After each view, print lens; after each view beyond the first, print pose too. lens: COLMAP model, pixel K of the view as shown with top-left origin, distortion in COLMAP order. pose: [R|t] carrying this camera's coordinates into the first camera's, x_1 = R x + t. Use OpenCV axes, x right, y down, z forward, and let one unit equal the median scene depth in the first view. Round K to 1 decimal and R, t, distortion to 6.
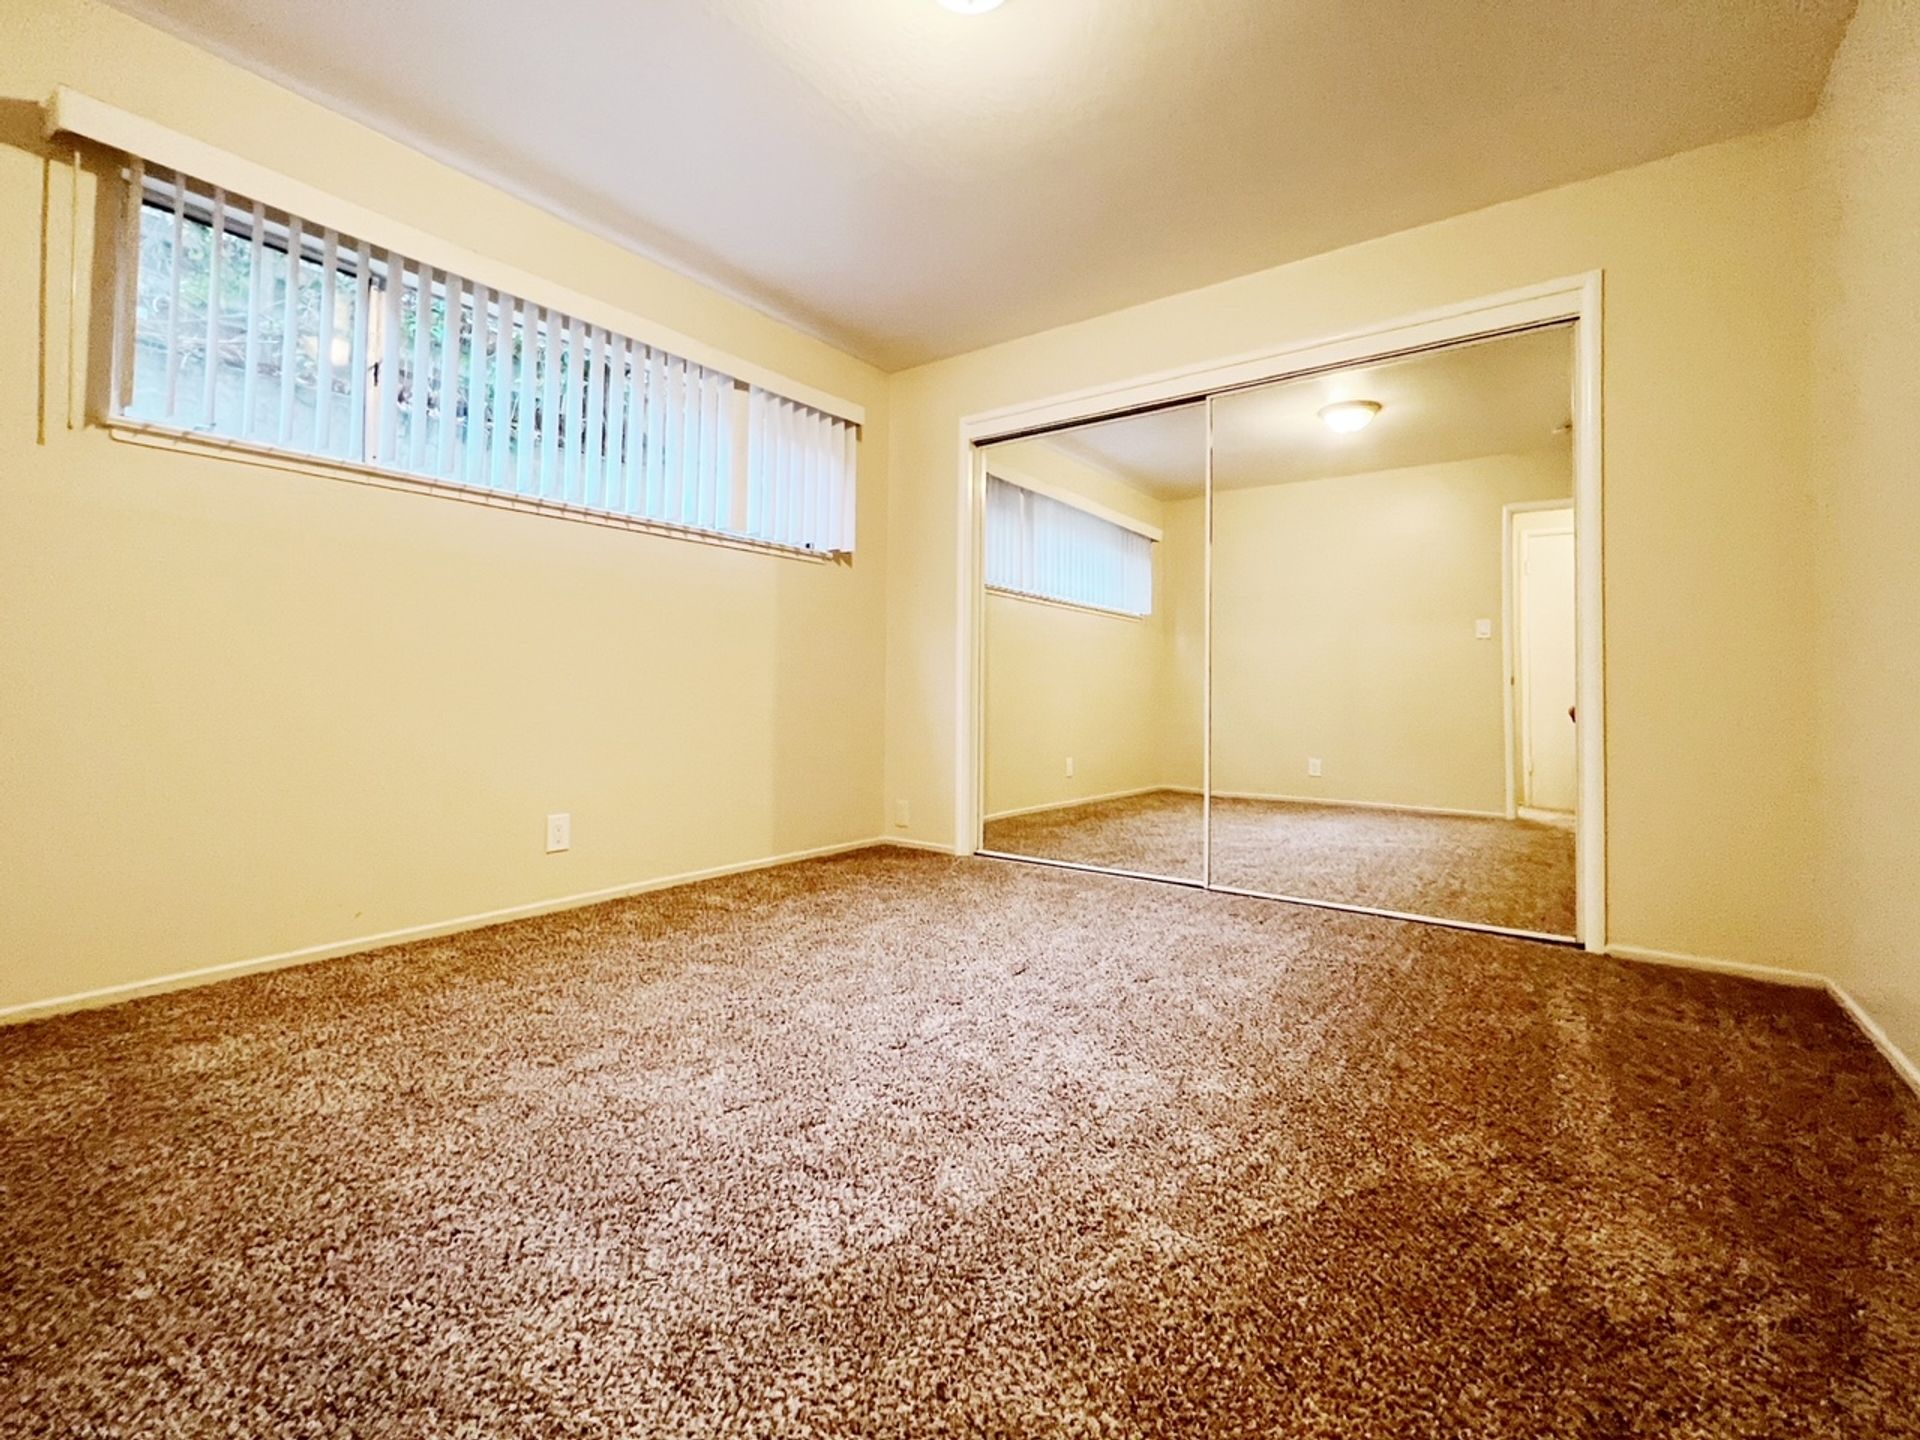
lens RADIAL K [[831.3, 0, 959.9], [0, 831.3, 675.9], [0, 0, 1]] dist [0.000714, 0.000421]
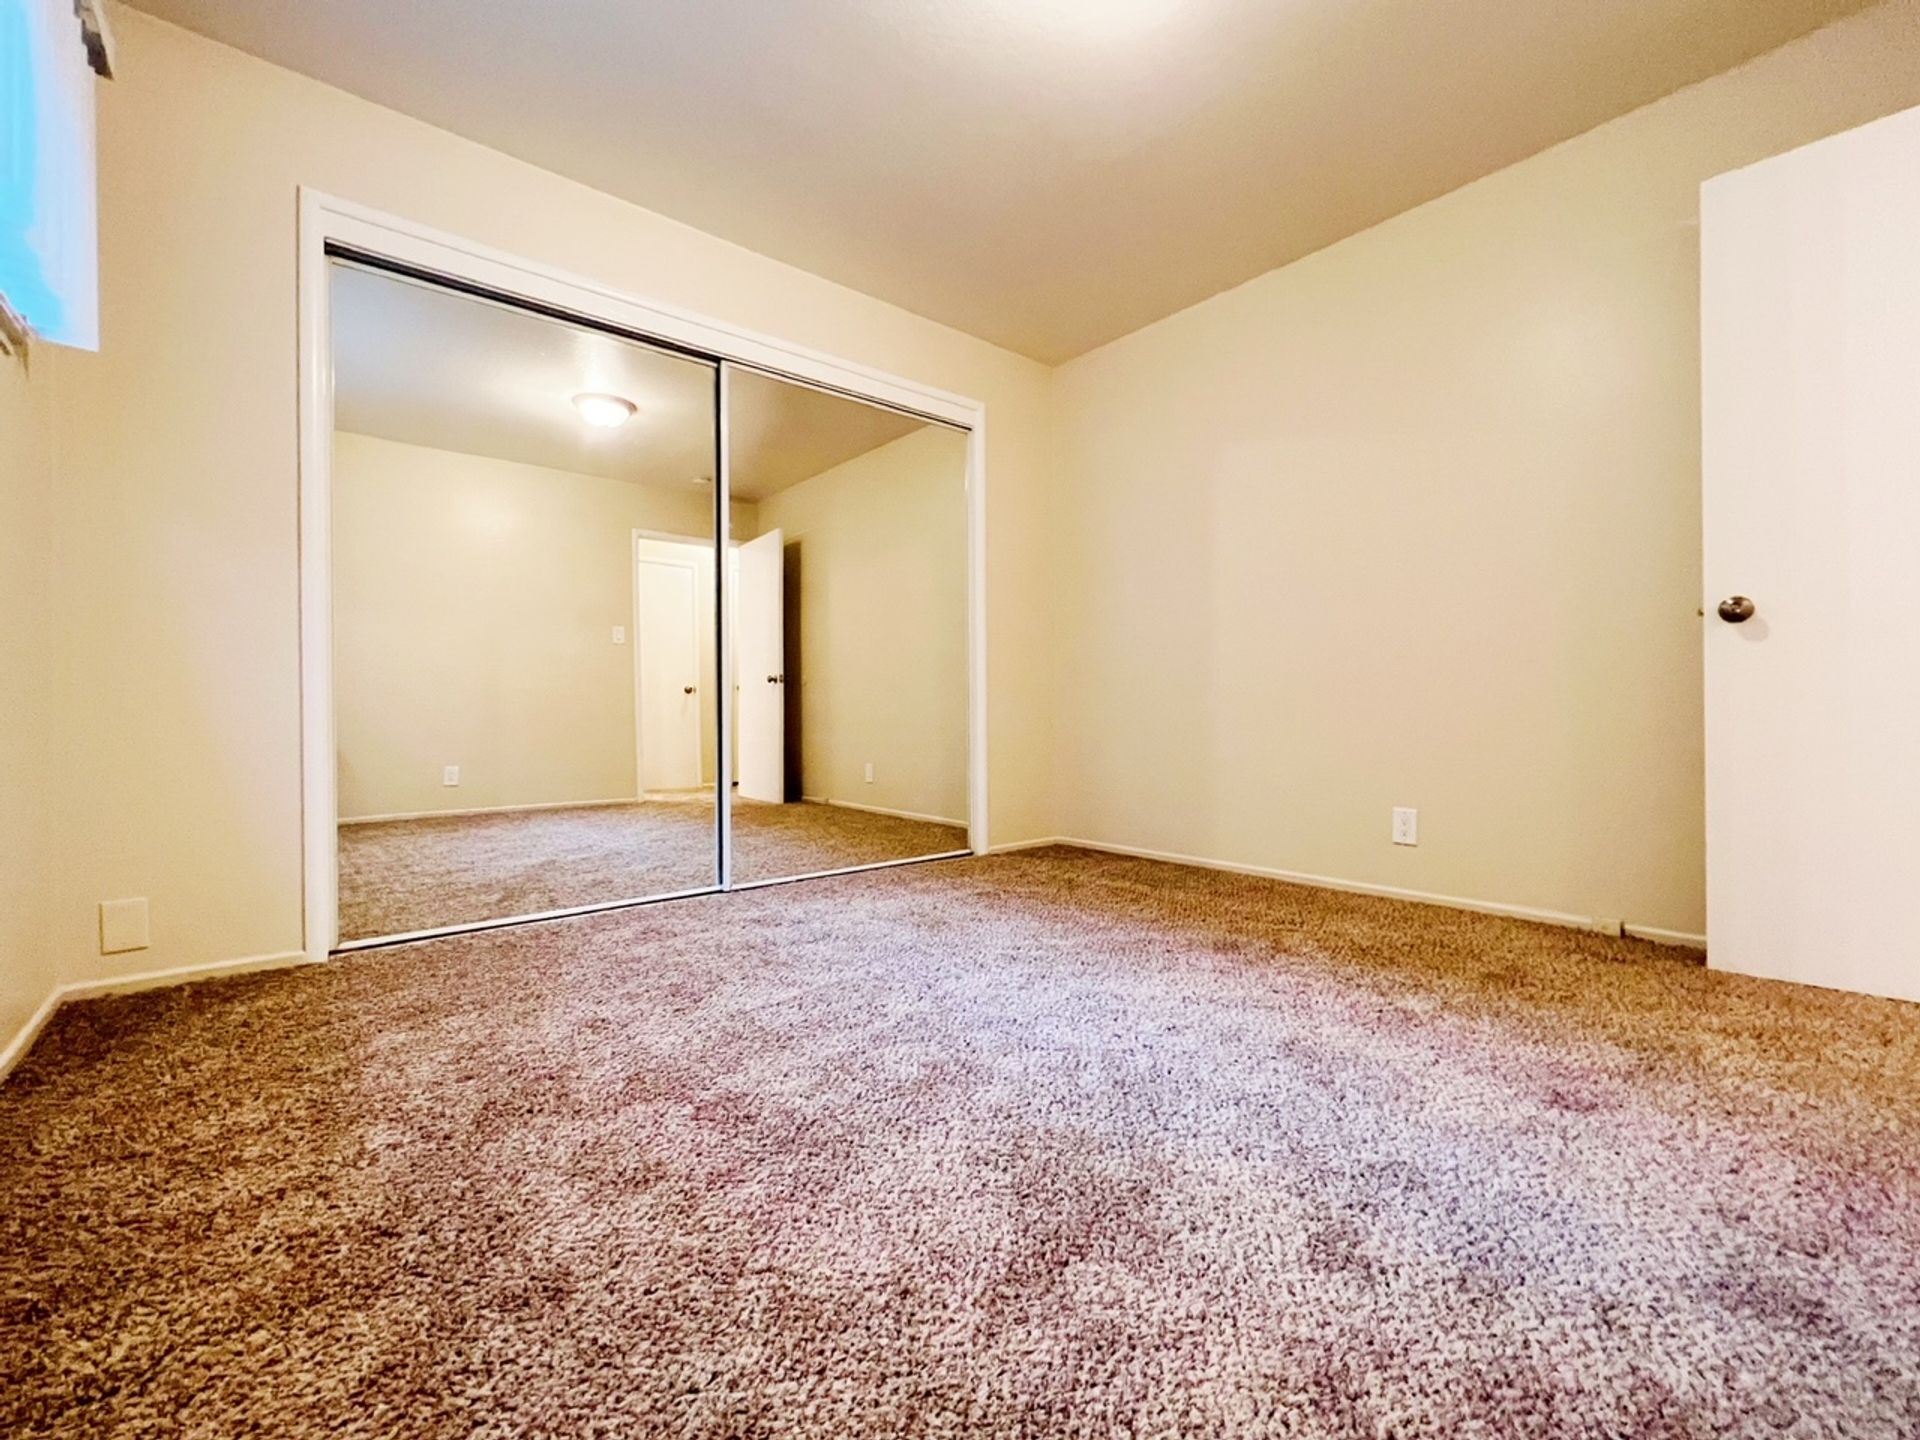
lens RADIAL K [[788.1, 0, 960.0], [0, 788.1, 720.0], [0, 0, 1]] dist [-0.000860, 0.000021]
pose [[0.263492, -0.022248, 0.964405, -0.408781], [-0.016148, 0.999492, 0.027469, 0.030615], [-0.964526, -0.022811, 0.262999, 0.421025]]
